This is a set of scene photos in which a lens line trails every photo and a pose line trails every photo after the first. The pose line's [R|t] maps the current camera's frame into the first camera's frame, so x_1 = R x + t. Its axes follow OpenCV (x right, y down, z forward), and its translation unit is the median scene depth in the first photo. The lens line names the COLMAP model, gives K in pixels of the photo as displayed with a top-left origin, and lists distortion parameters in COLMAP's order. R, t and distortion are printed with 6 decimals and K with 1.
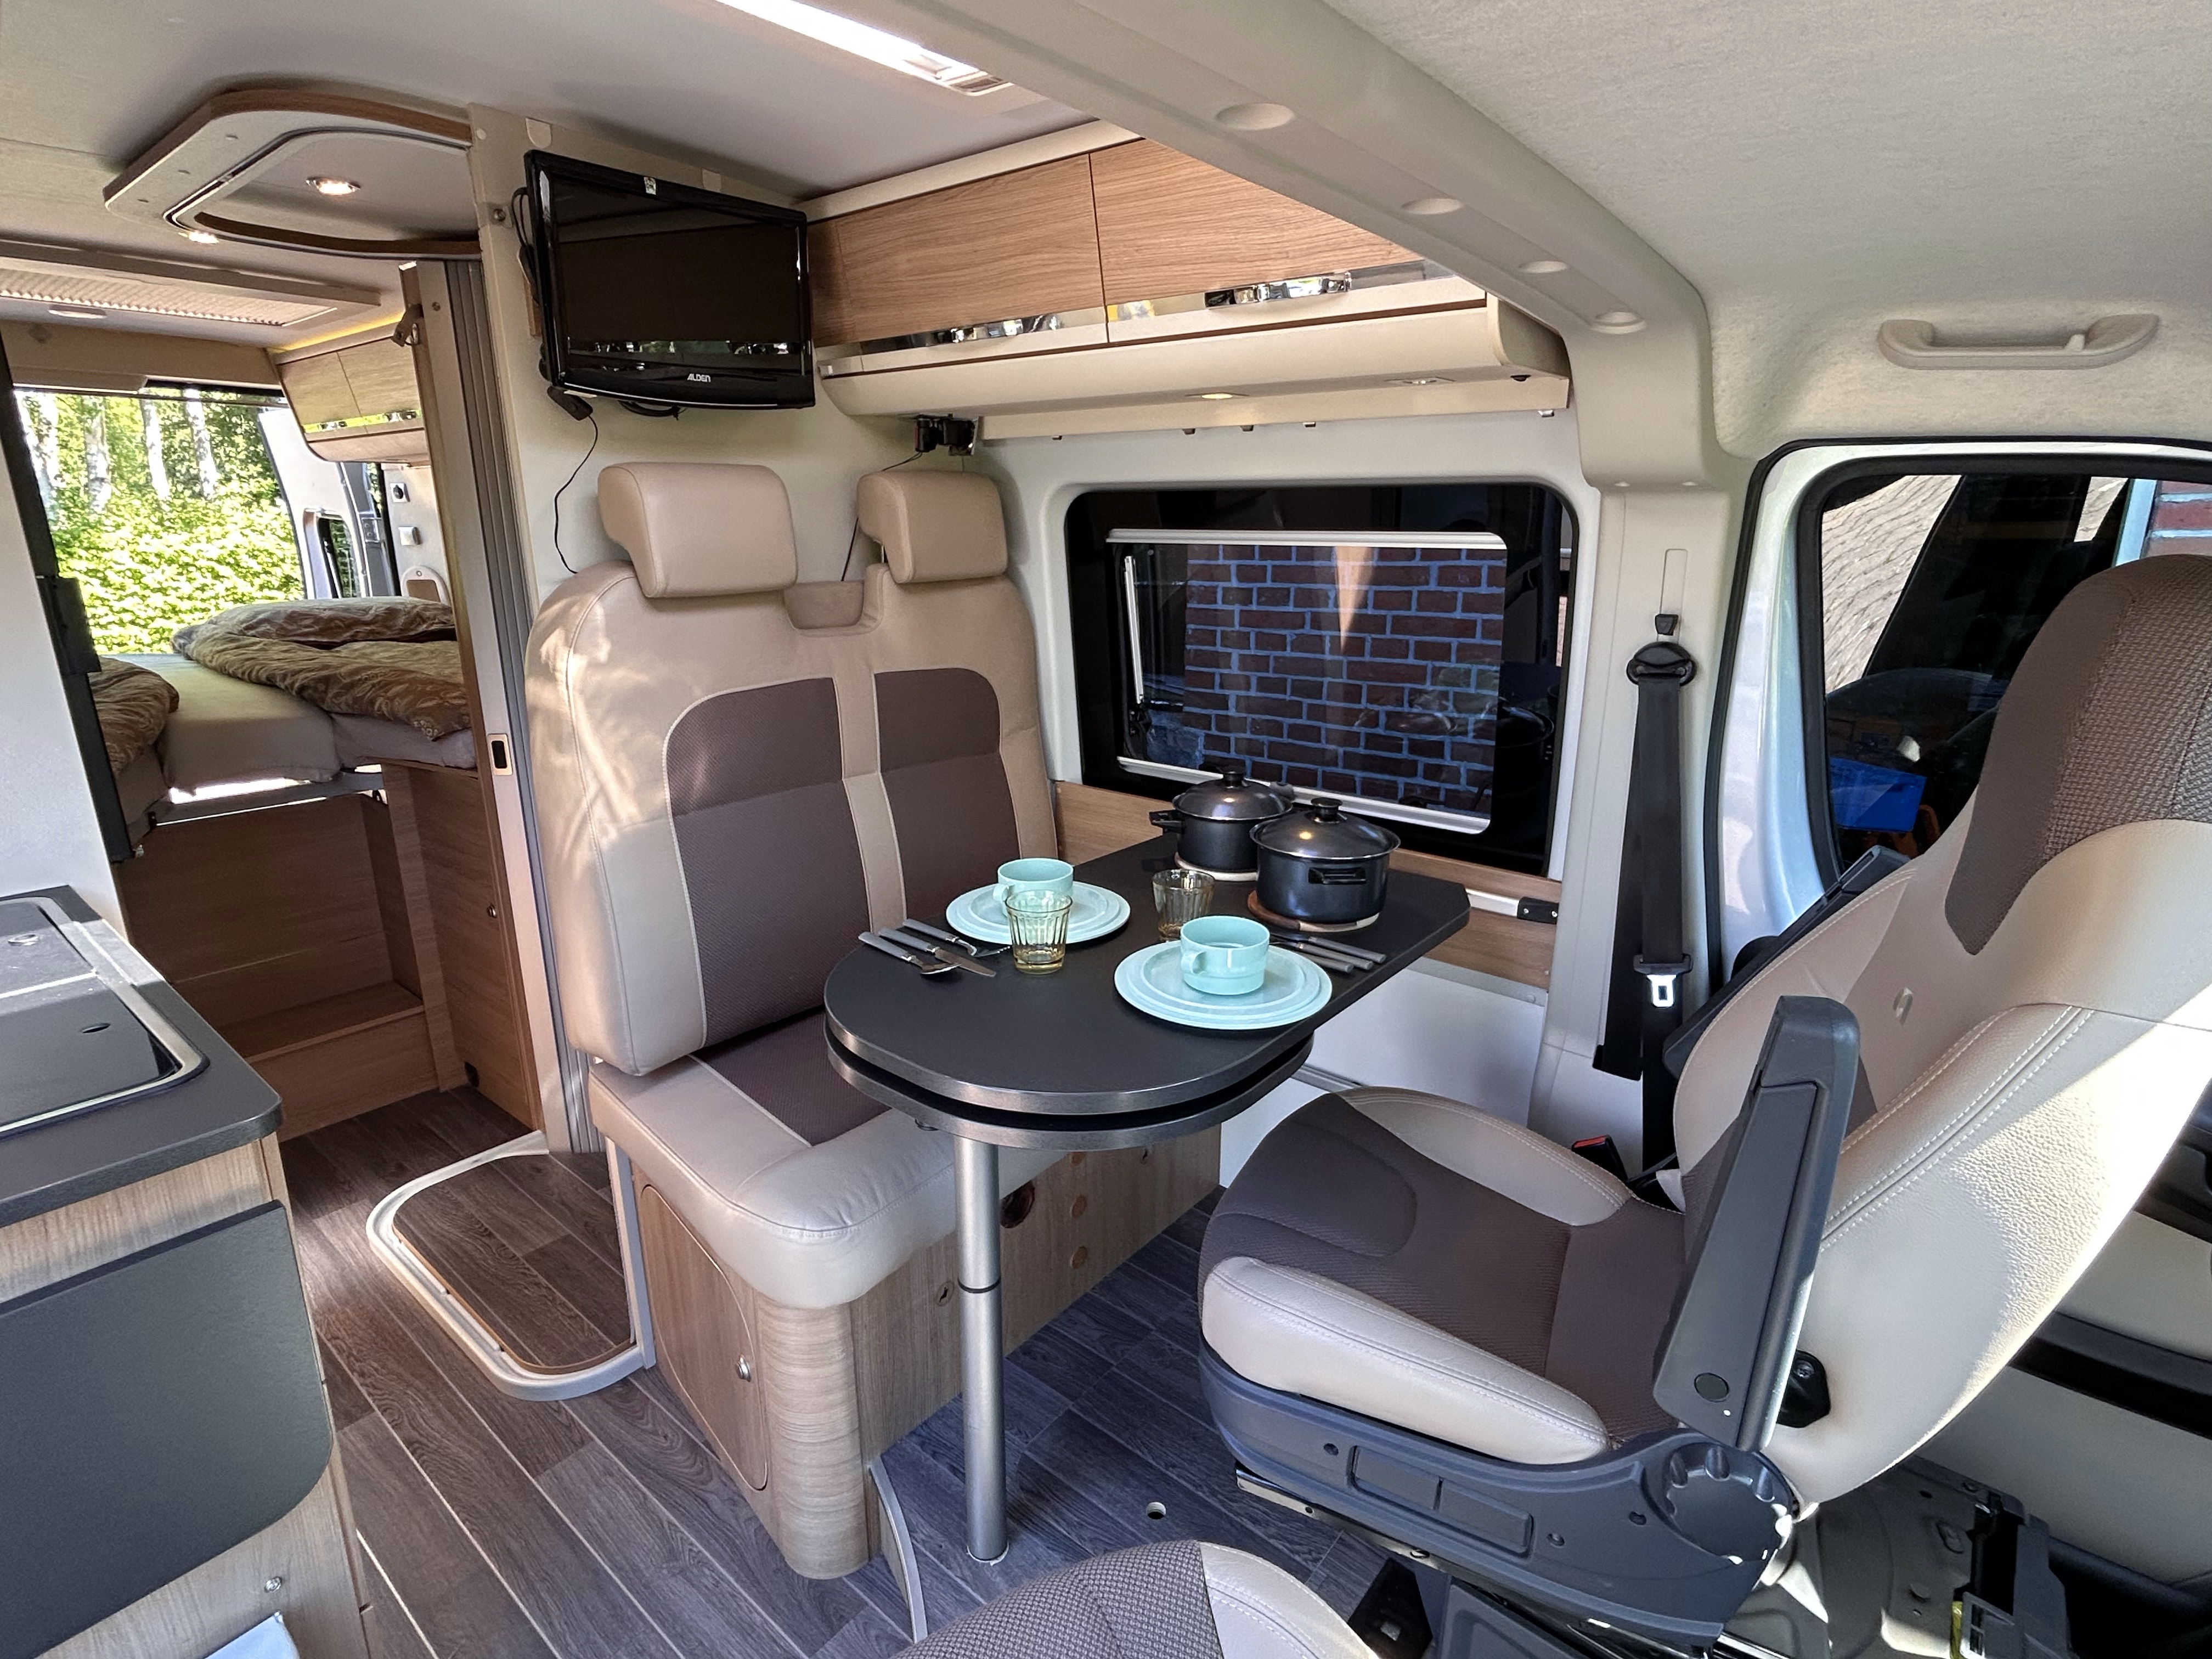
lens RADIAL K [[1105.6, 0, 1106.0], [0, 1105.6, 829.5], [0, 0, 1]] dist [-0.001222, -0.000020]
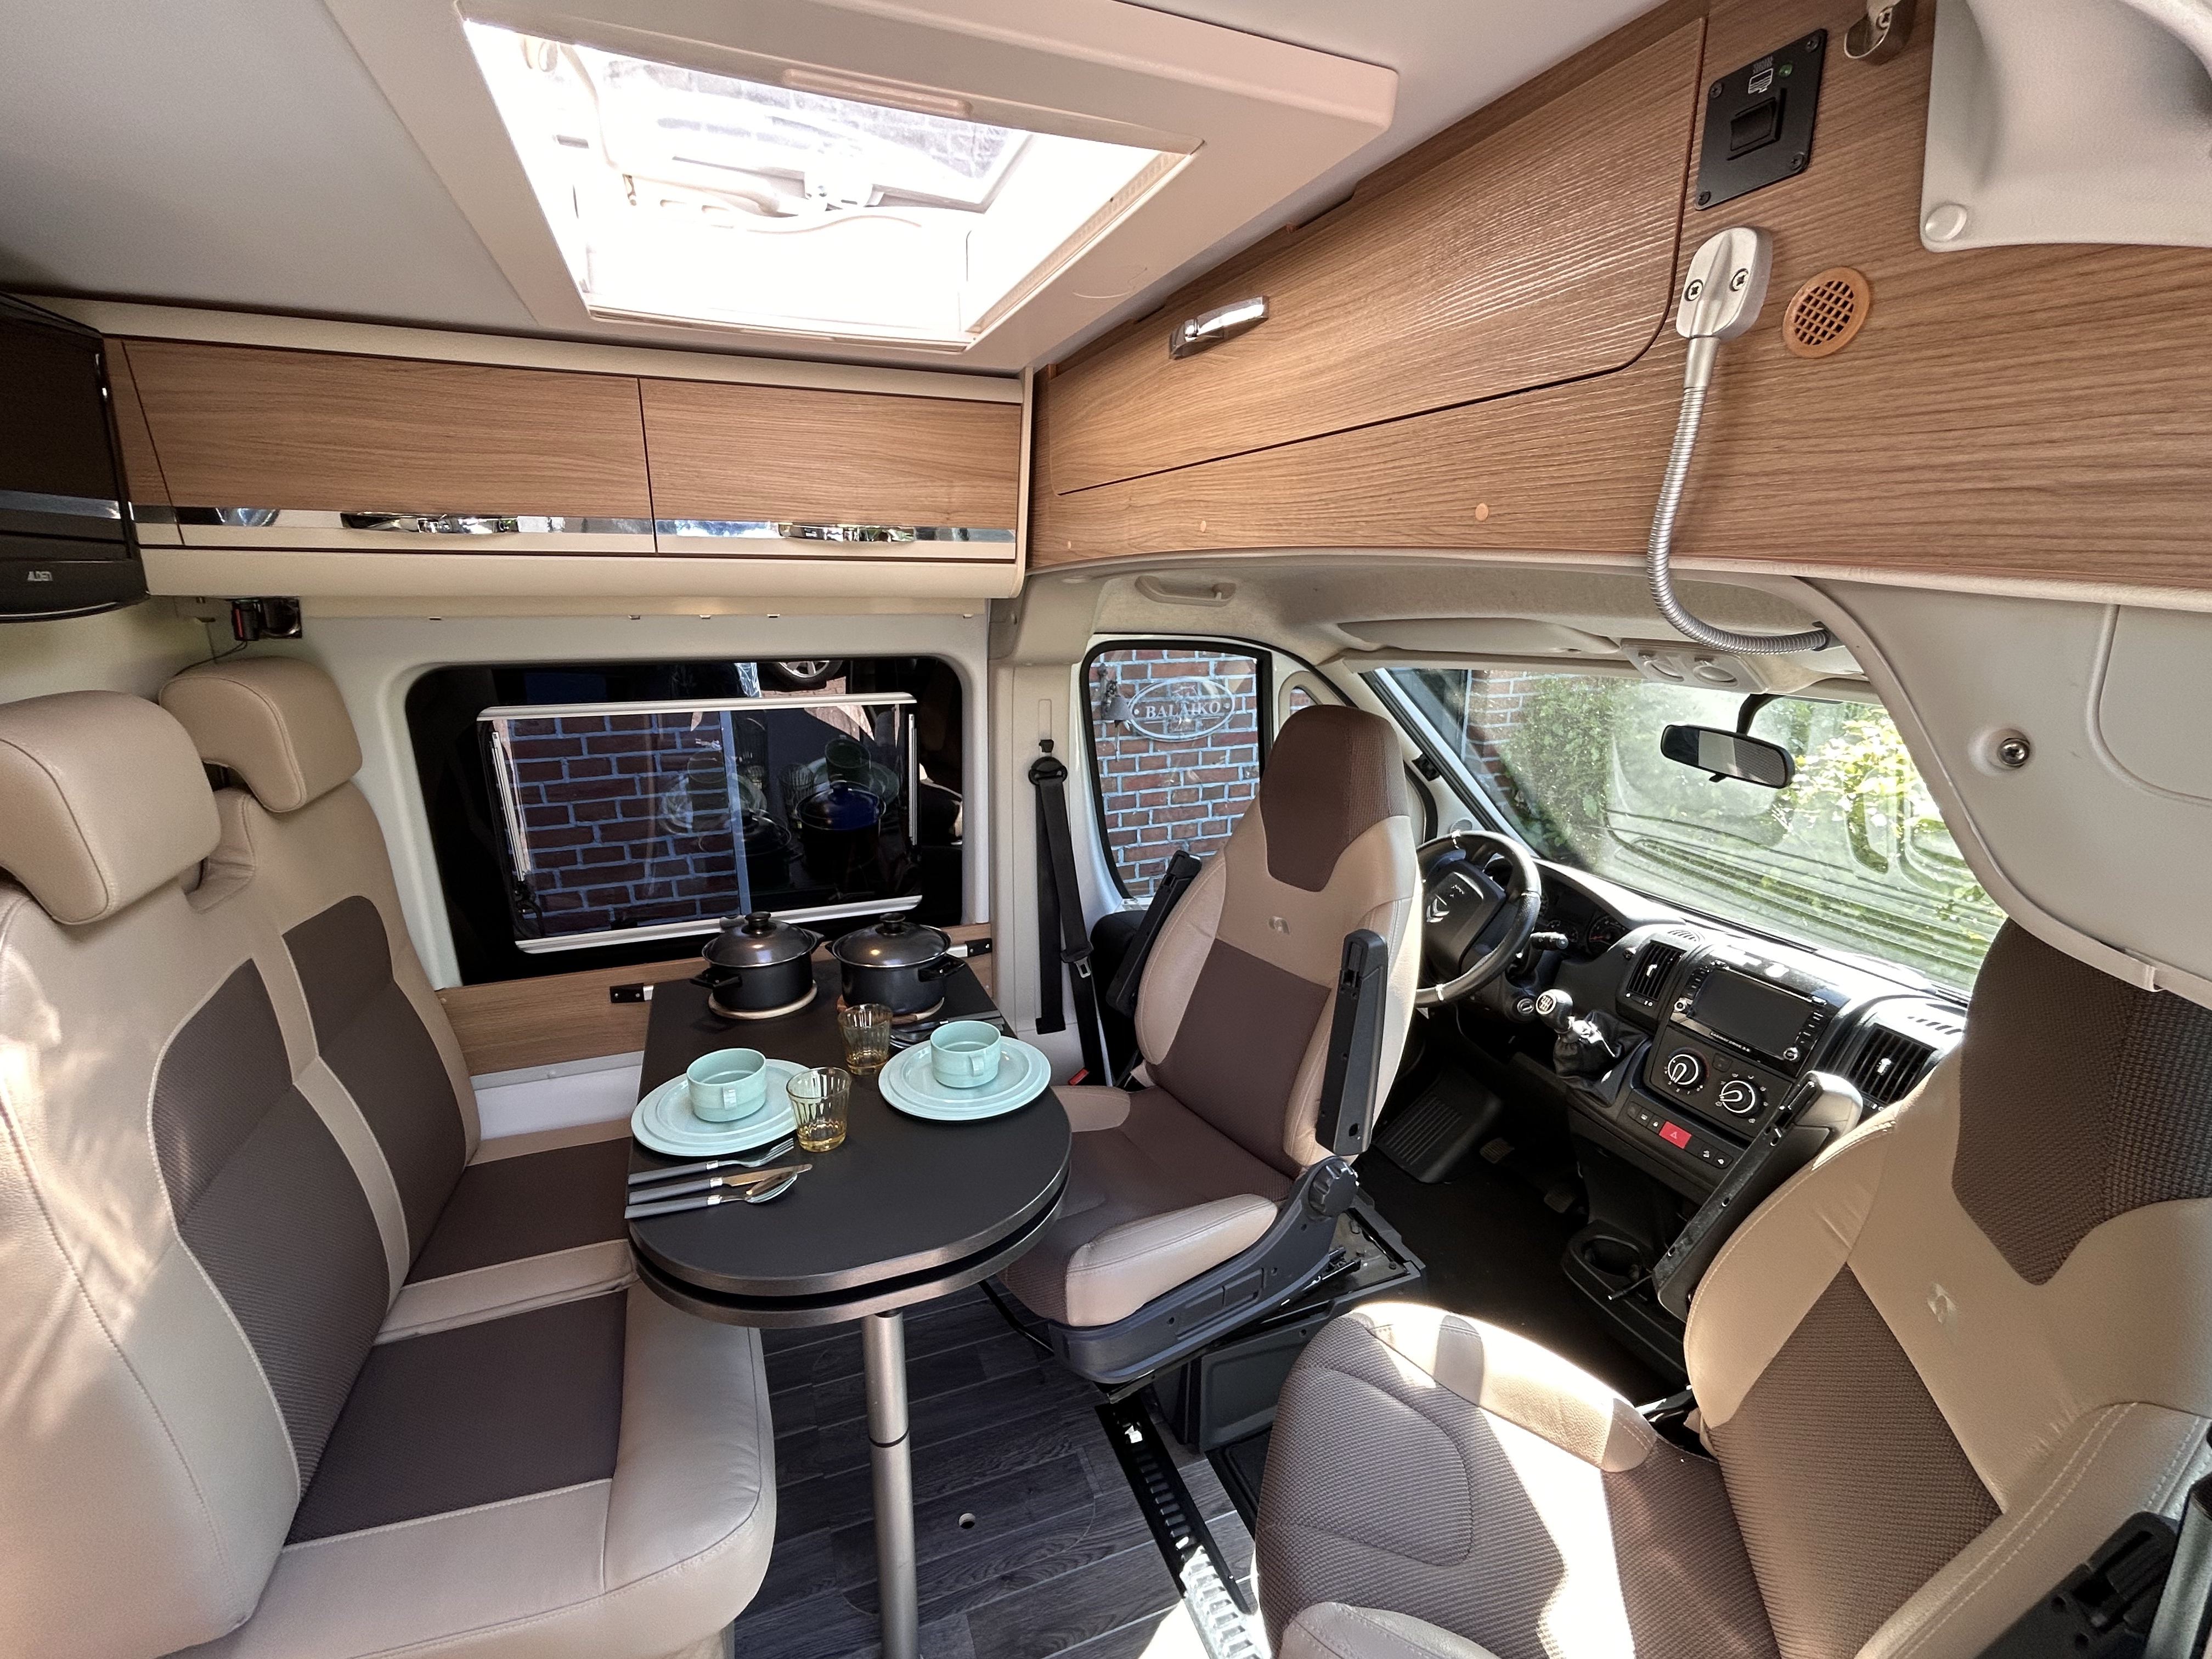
lens RADIAL K [[957.5, 0, 1106.0], [0, 957.5, 829.5], [0, 0, 1]] dist [0.000623, 0.011981]
pose [[0.487101, -0.219006, 0.845440, -0.533346], [0.233234, 0.965509, 0.115731, -0.175670], [-0.841626, 0.140813, 0.521380, 0.194690]]
